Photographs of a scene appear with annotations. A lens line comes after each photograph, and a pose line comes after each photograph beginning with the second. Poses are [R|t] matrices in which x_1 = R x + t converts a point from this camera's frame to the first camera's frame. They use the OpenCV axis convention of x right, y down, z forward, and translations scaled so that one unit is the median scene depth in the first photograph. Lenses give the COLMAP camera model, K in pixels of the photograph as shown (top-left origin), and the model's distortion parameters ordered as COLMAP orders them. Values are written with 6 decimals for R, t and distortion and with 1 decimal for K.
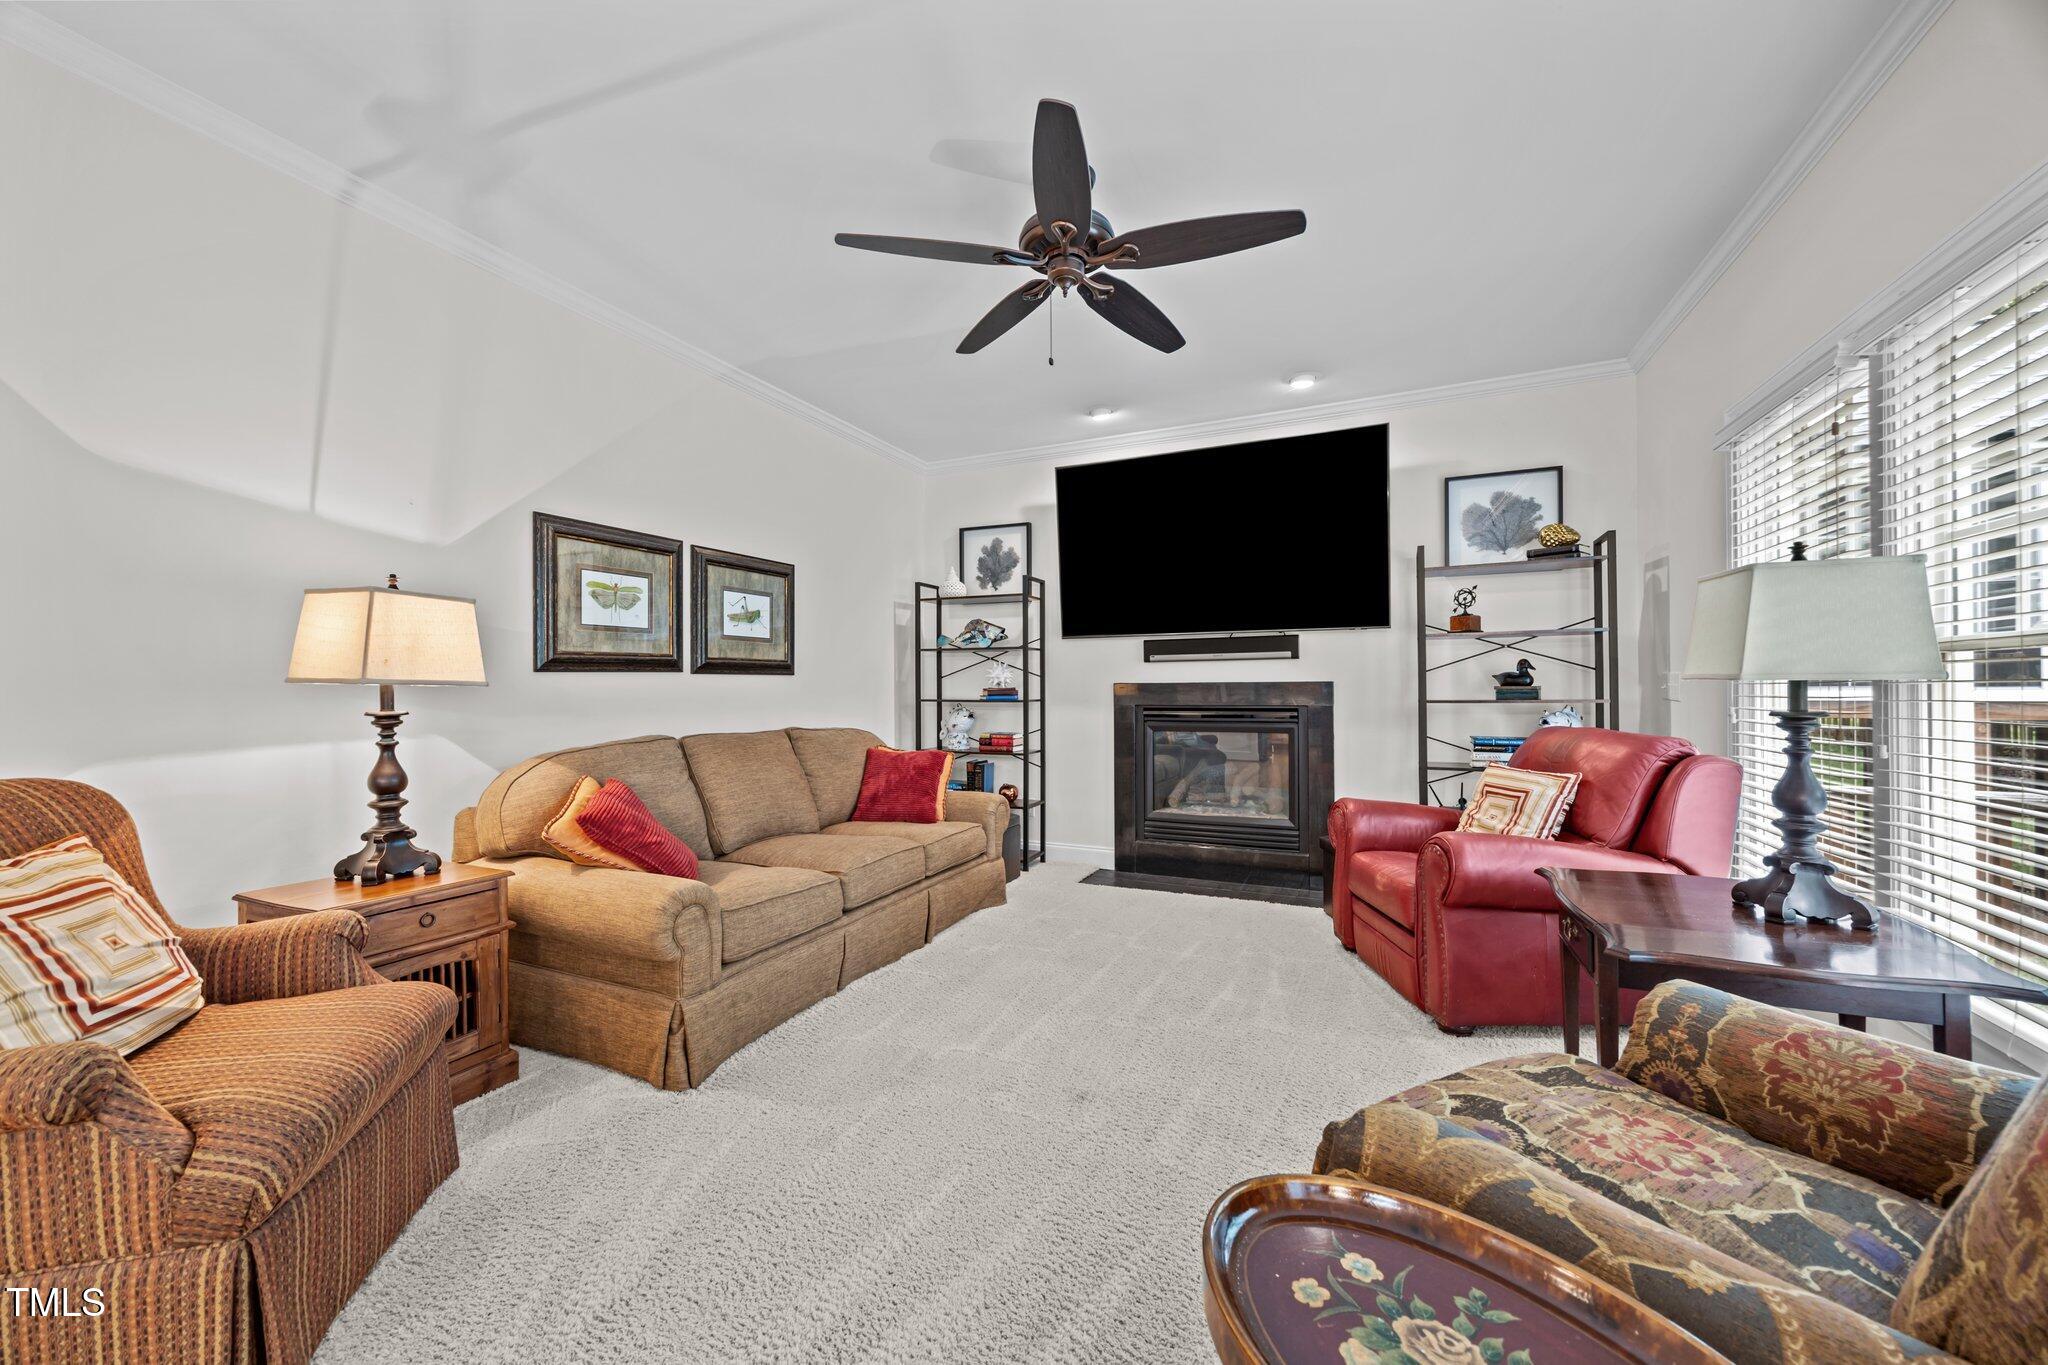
lens RADIAL K [[782.4, 0, 1015.1], [0, 782.4, 683.0], [0, 0, 1]] dist [-0.002247, 0.000156]
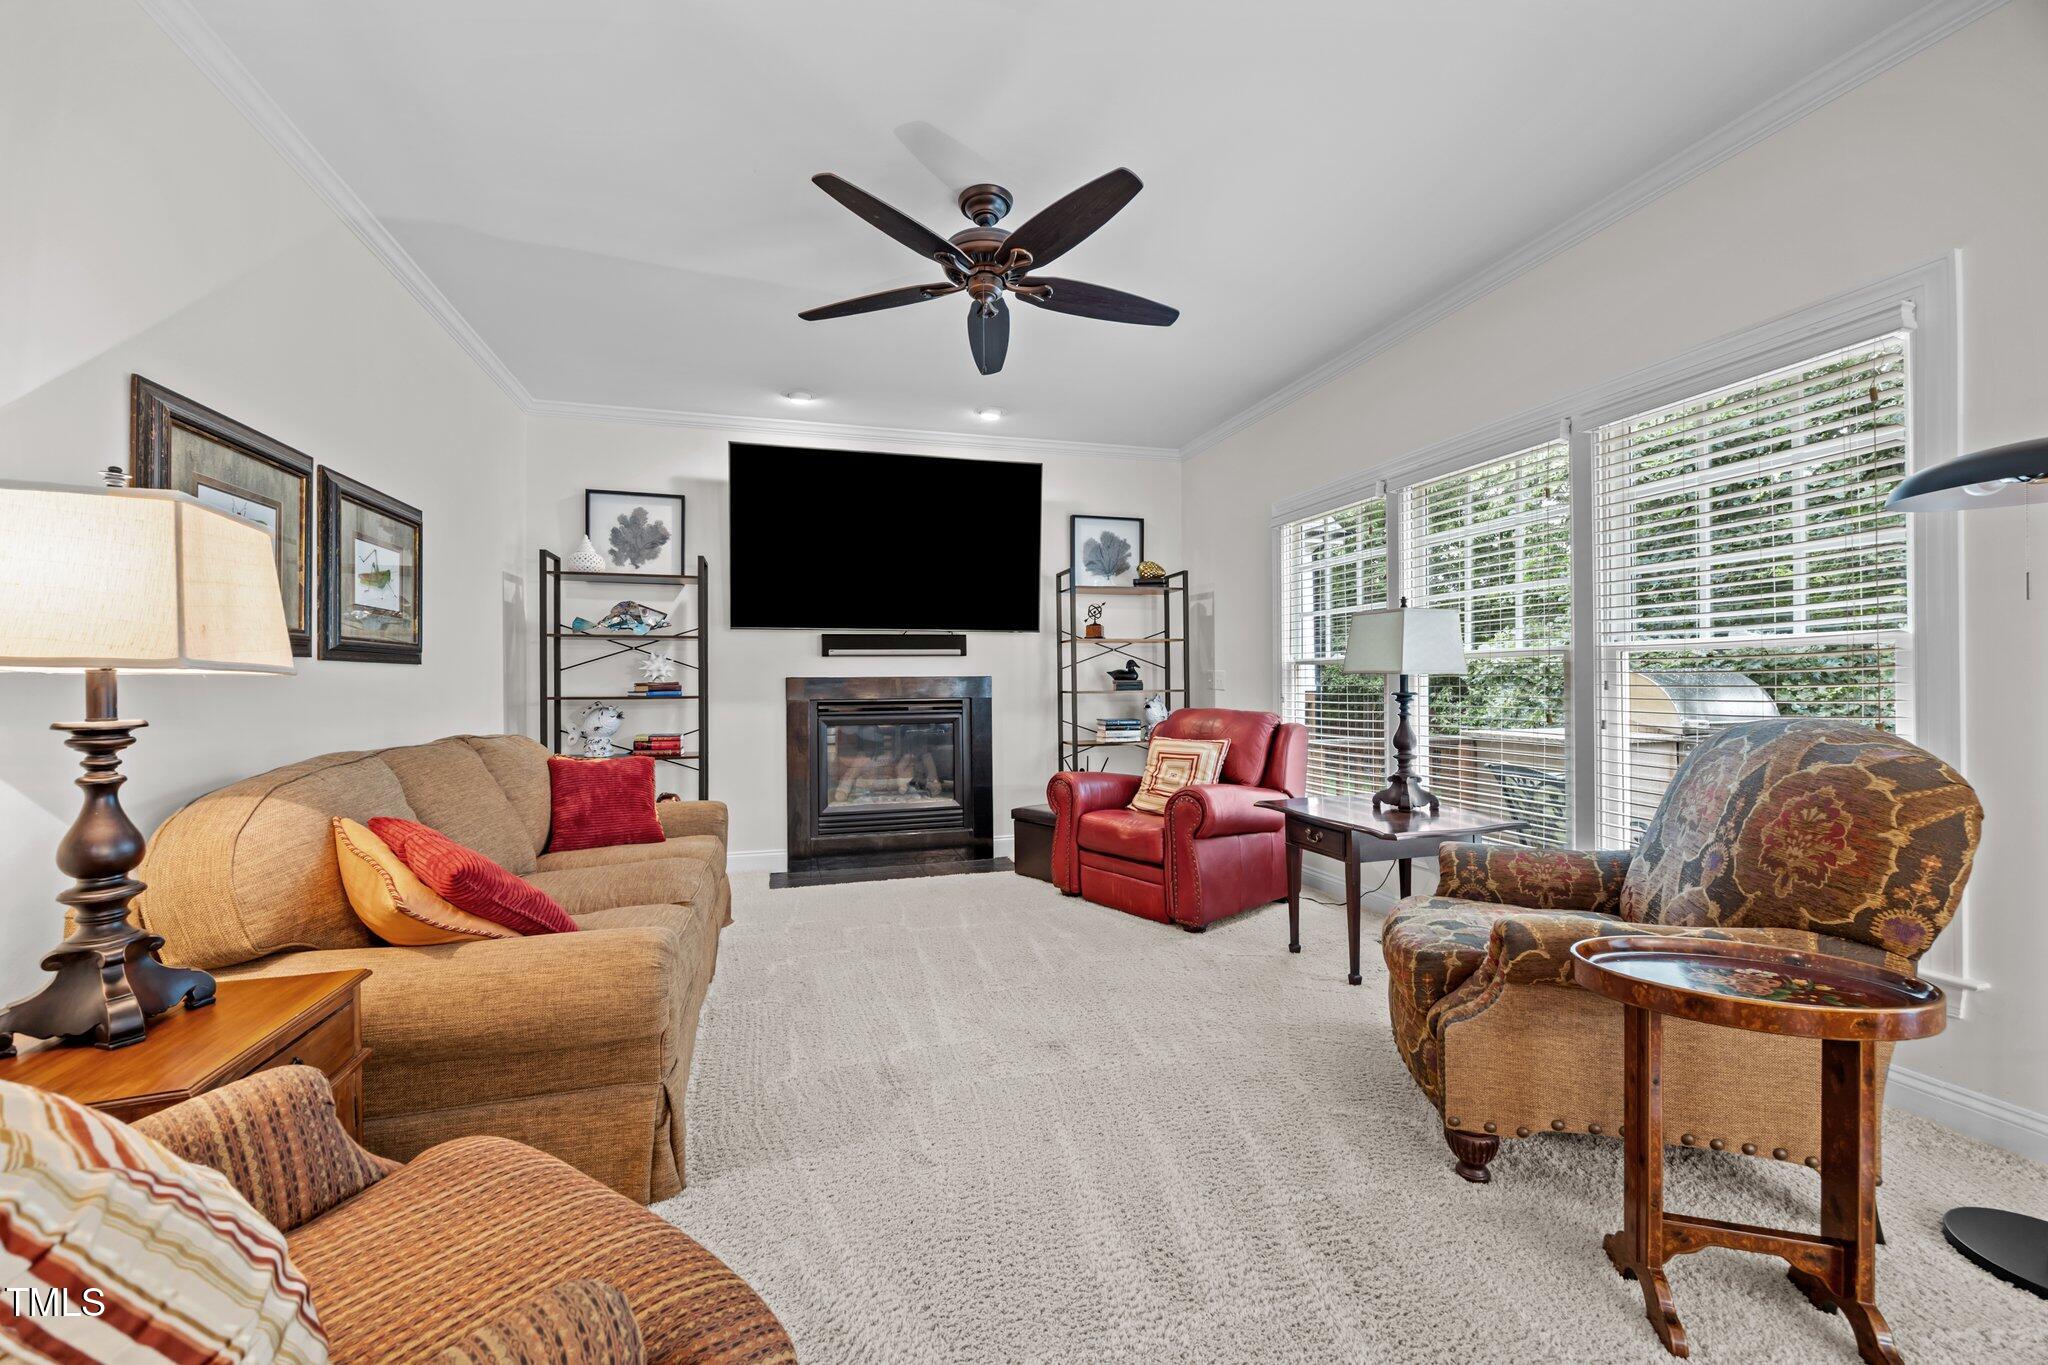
lens RADIAL K [[800.3, 0, 1012.4], [0, 800.3, 679.8], [0, 0, 1]] dist [-0.001817, 0.000083]
pose [[0.752827, 0.000906, 0.658218, -0.383501], [-0.000824, 1.000000, -0.000434, 0.004179], [-0.658218, -0.000215, 0.752827, 0.097352]]
